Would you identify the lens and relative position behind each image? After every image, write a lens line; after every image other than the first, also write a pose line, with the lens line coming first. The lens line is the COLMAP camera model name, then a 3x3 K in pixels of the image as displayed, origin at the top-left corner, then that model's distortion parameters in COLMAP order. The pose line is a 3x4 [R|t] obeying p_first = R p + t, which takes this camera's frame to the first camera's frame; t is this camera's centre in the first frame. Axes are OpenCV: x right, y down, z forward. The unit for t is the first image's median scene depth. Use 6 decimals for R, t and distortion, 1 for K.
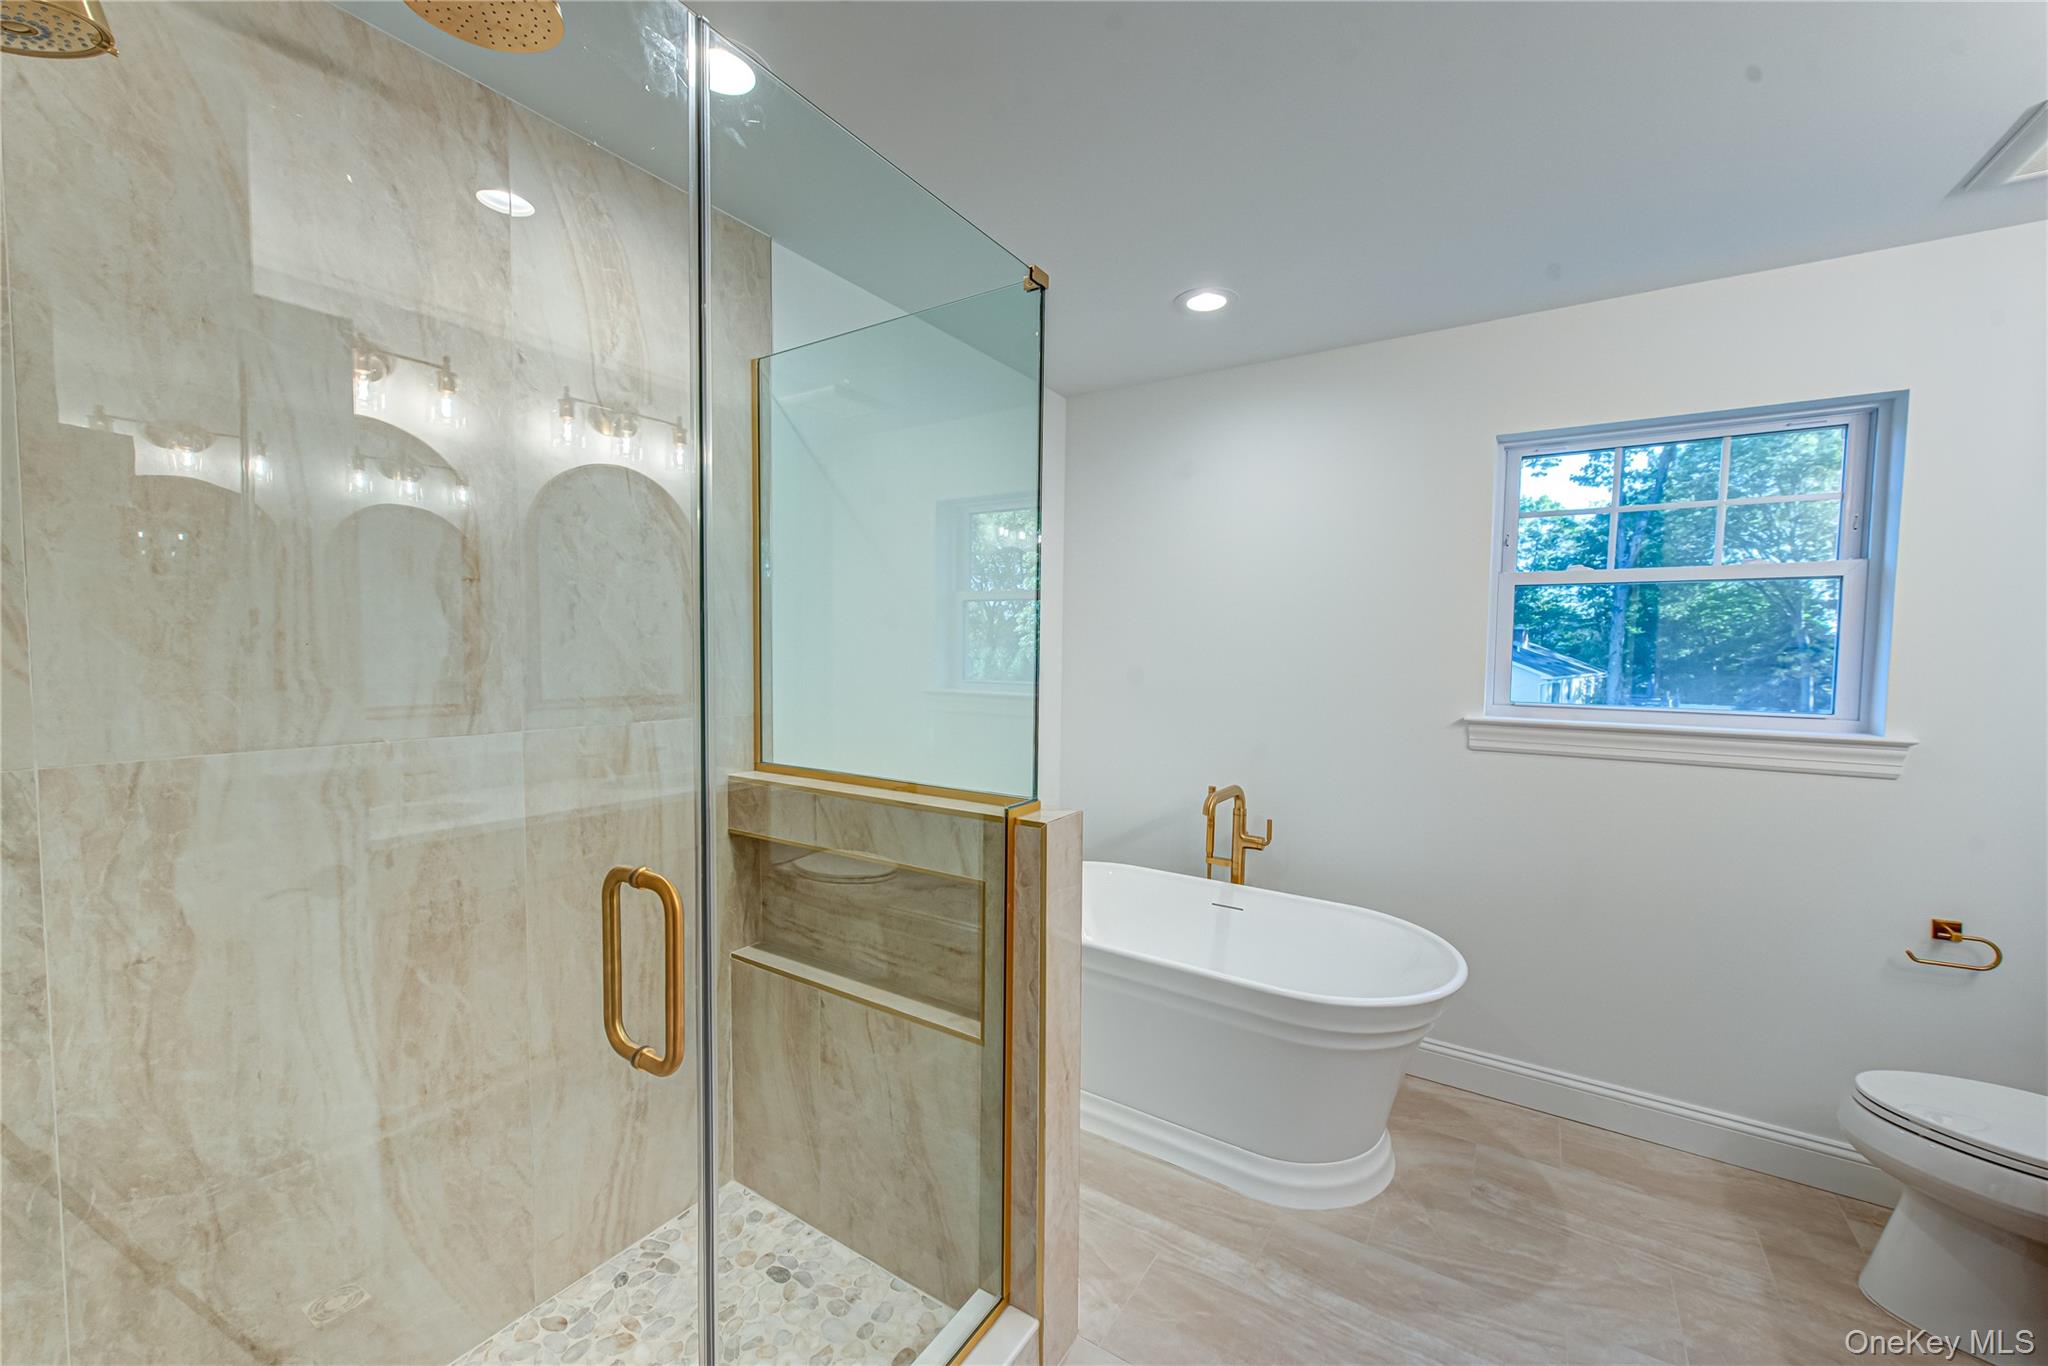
lens RADIAL K [[803.7, 0, 1035.1], [0, 803.7, 685.9], [0, 0, 1]] dist [0.007361, -0.001710]
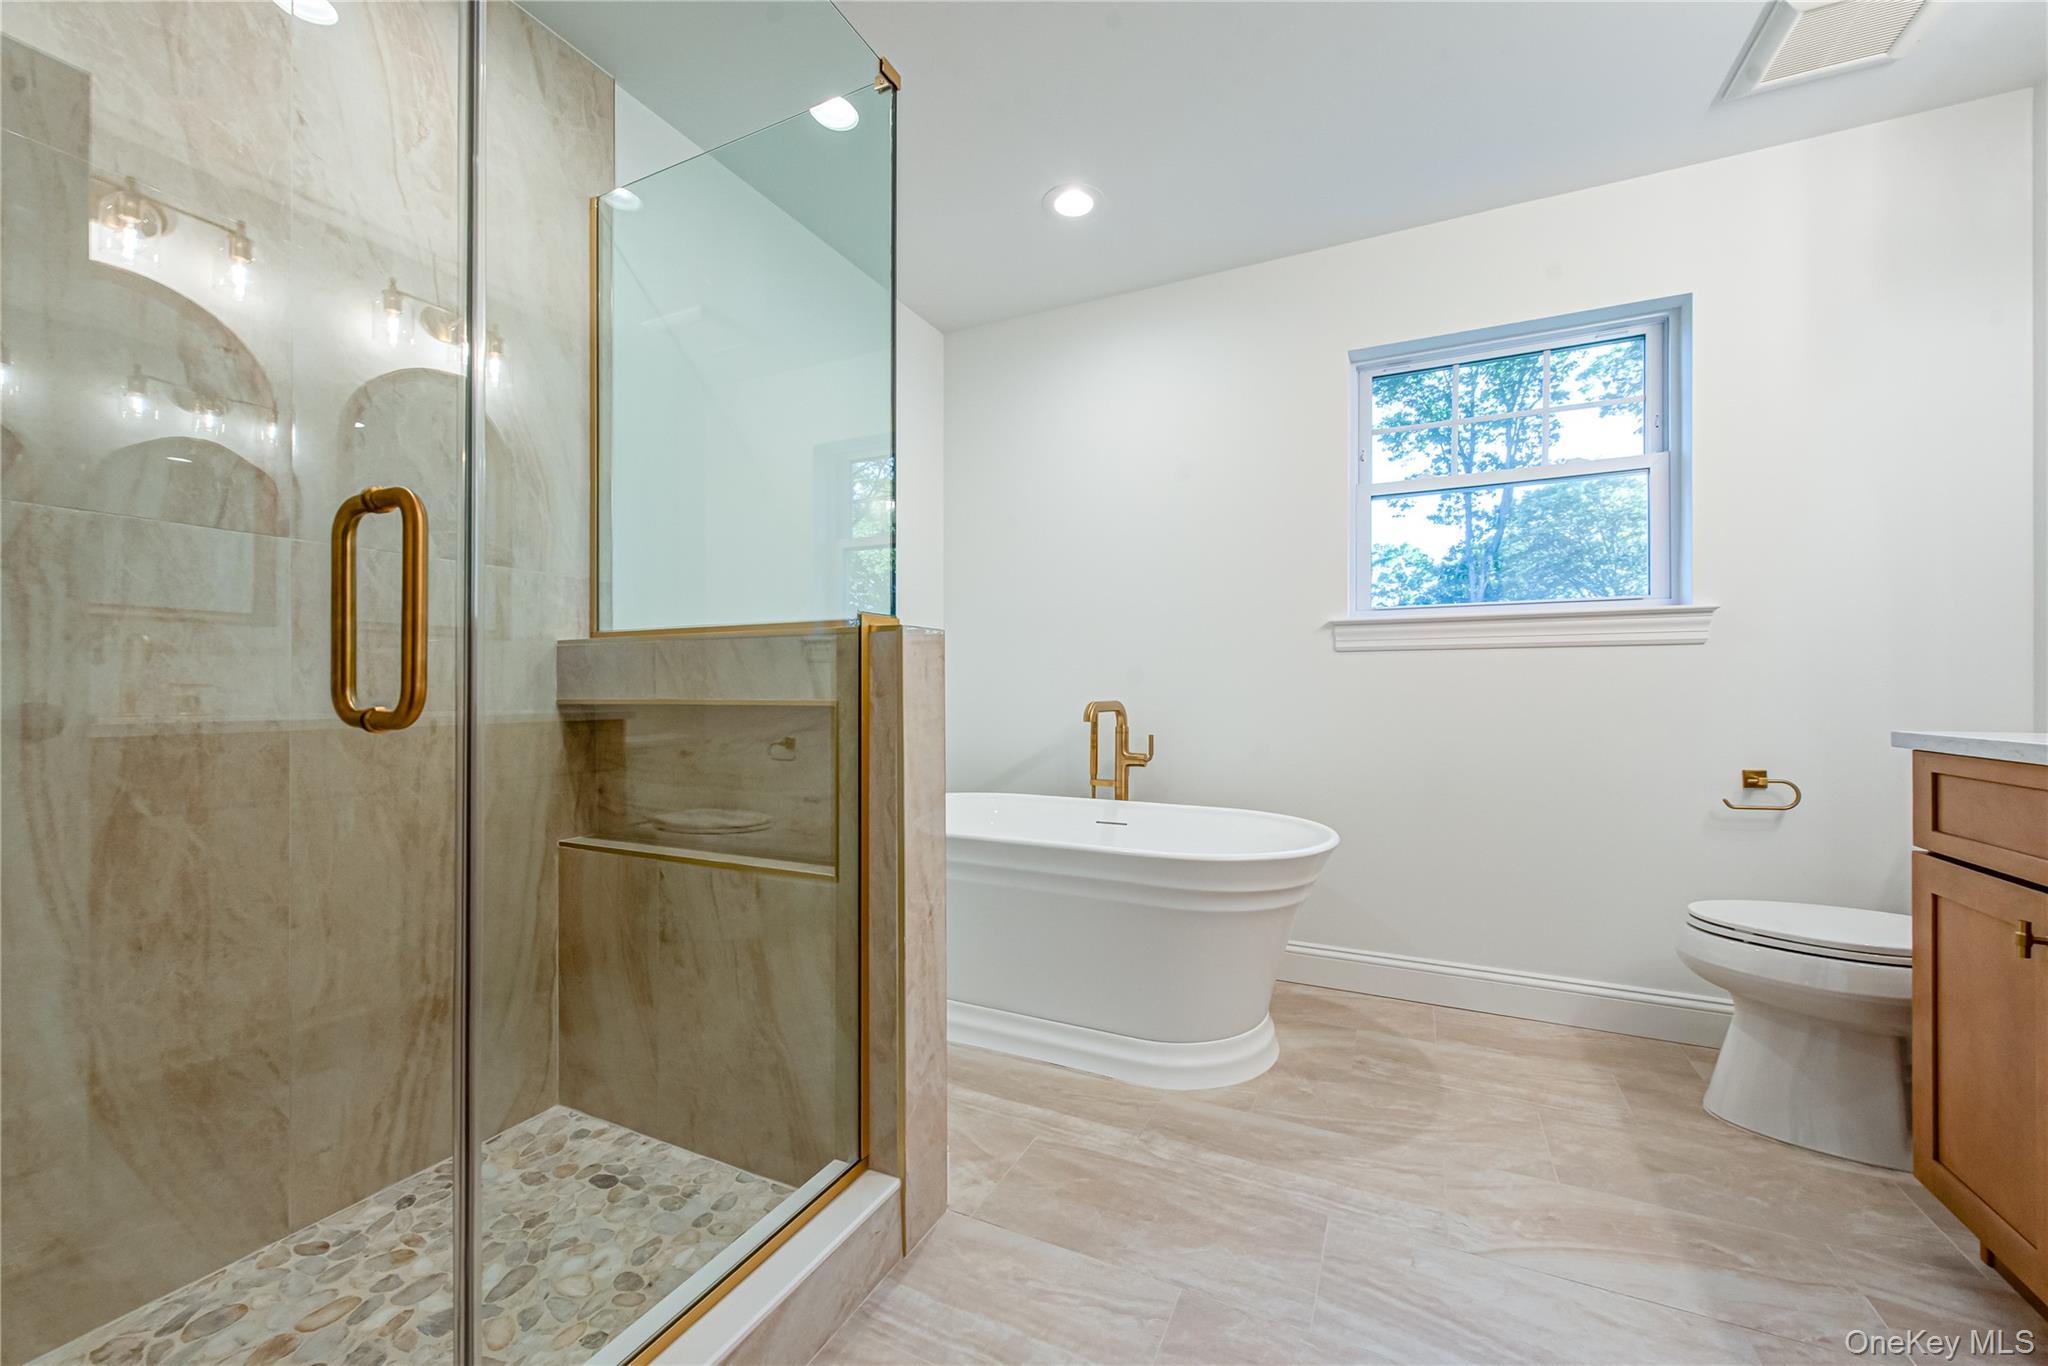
lens RADIAL K [[803.7, 0, 1034.9], [0, 803.7, 677.3], [0, 0, 1]] dist [0.007361, -0.001710]
pose [[0.992186, -0.011540, 0.124229, 0.041357], [0.018732, 0.998205, -0.056884, 0.236091], [-0.123350, 0.058767, 0.990622, 0.044183]]
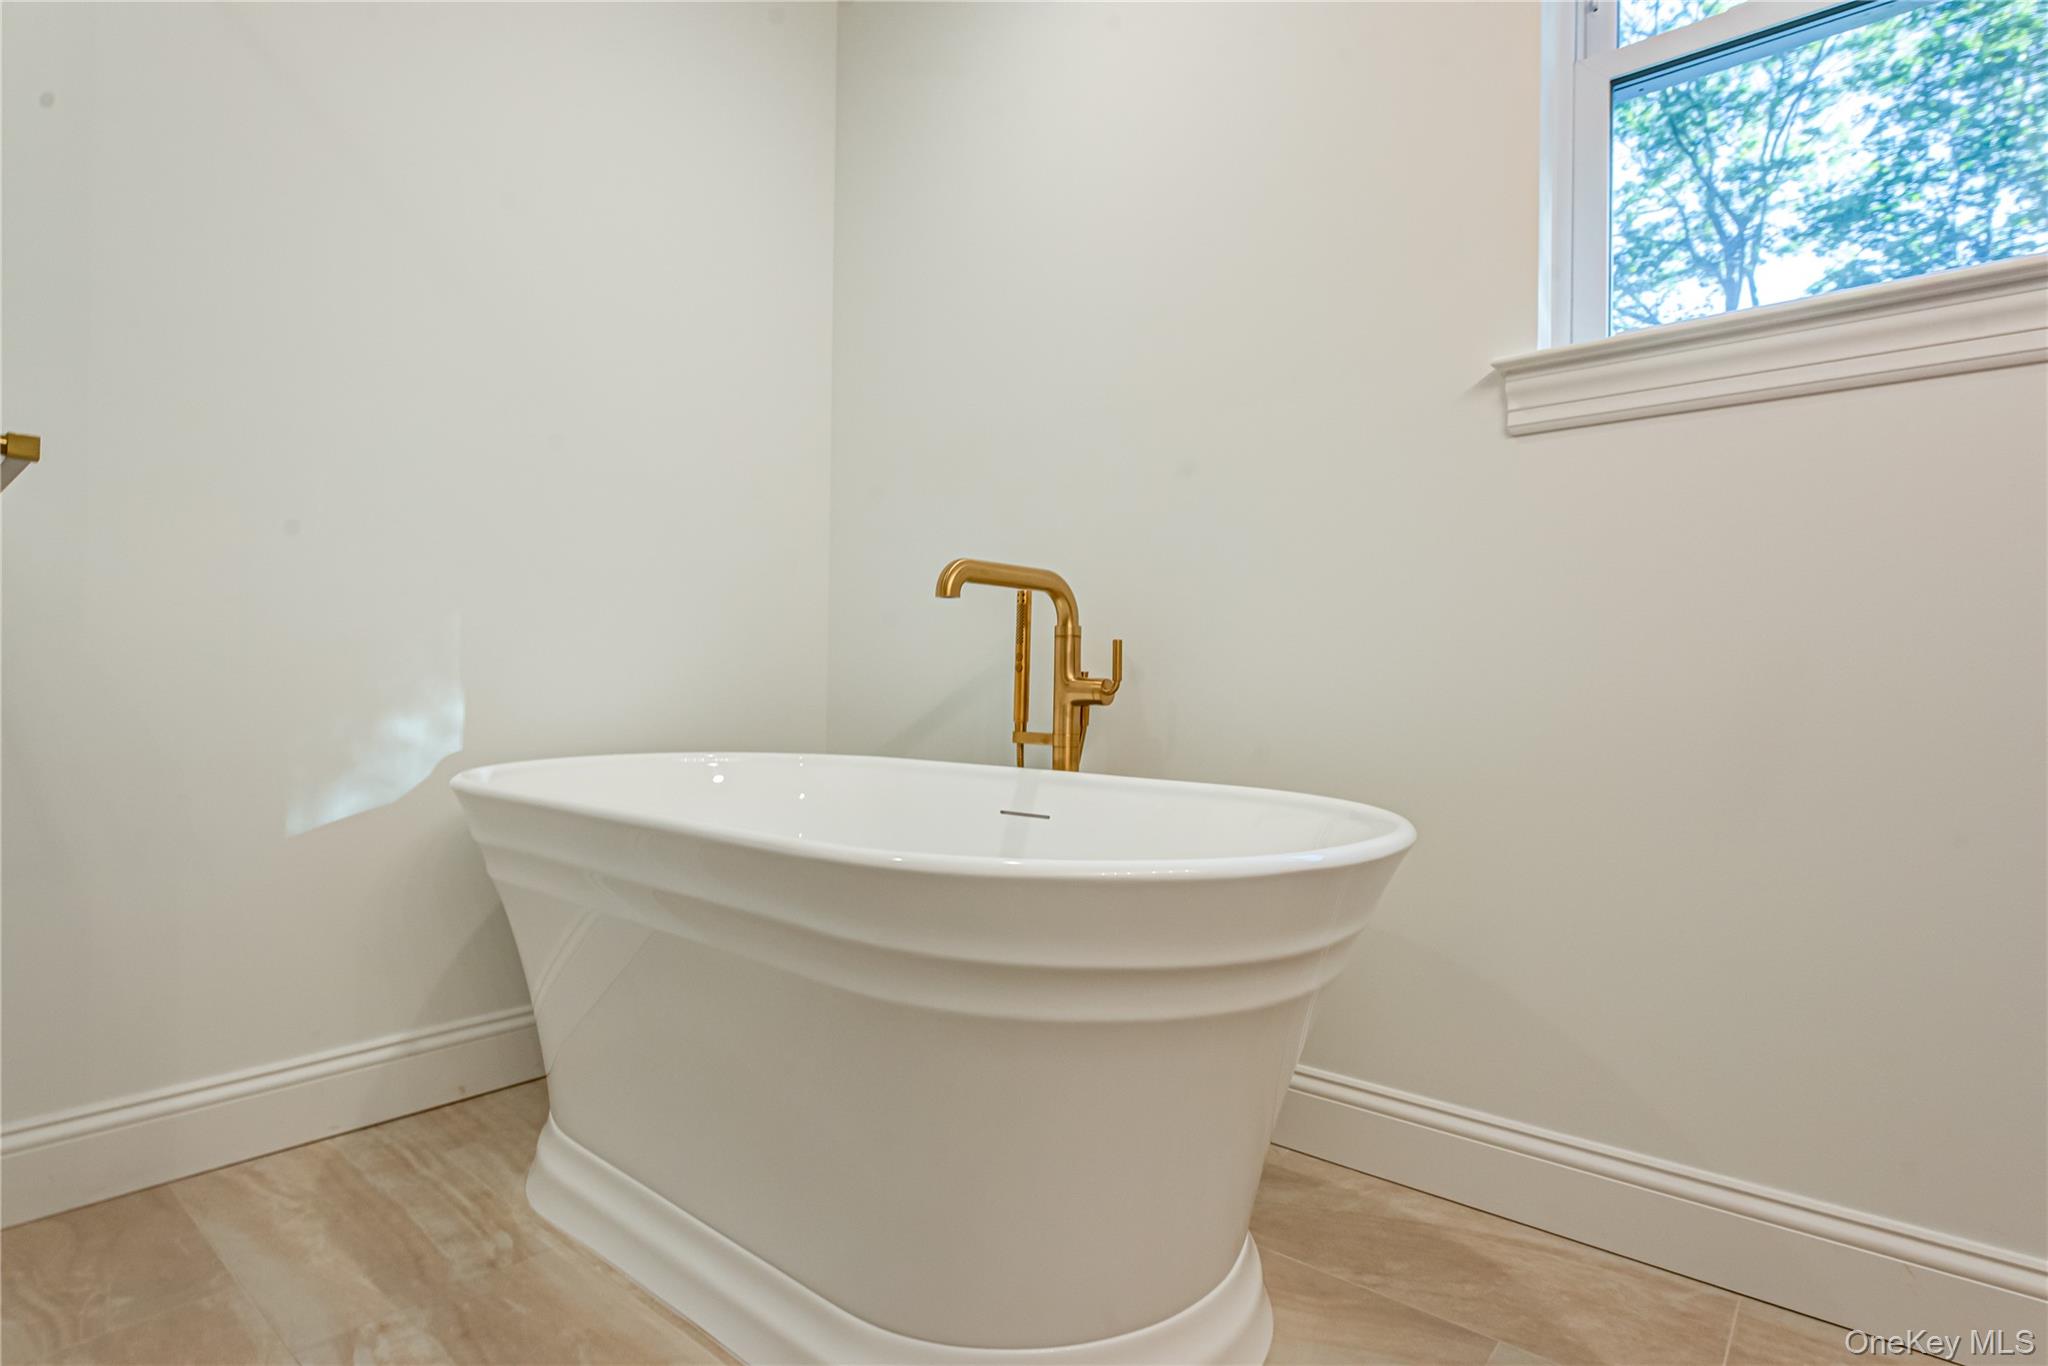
lens RADIAL K [[1030.8, 0, 1031.6], [0, 1030.8, 673.0], [0, 0, 1]] dist [0.000698, 0.000431]
pose [[0.992043, -0.003562, -0.125846, 0.503571], [-0.003622, 0.998379, -0.056806, 0.351979], [0.125844, 0.056810, 0.990422, 0.591543]]
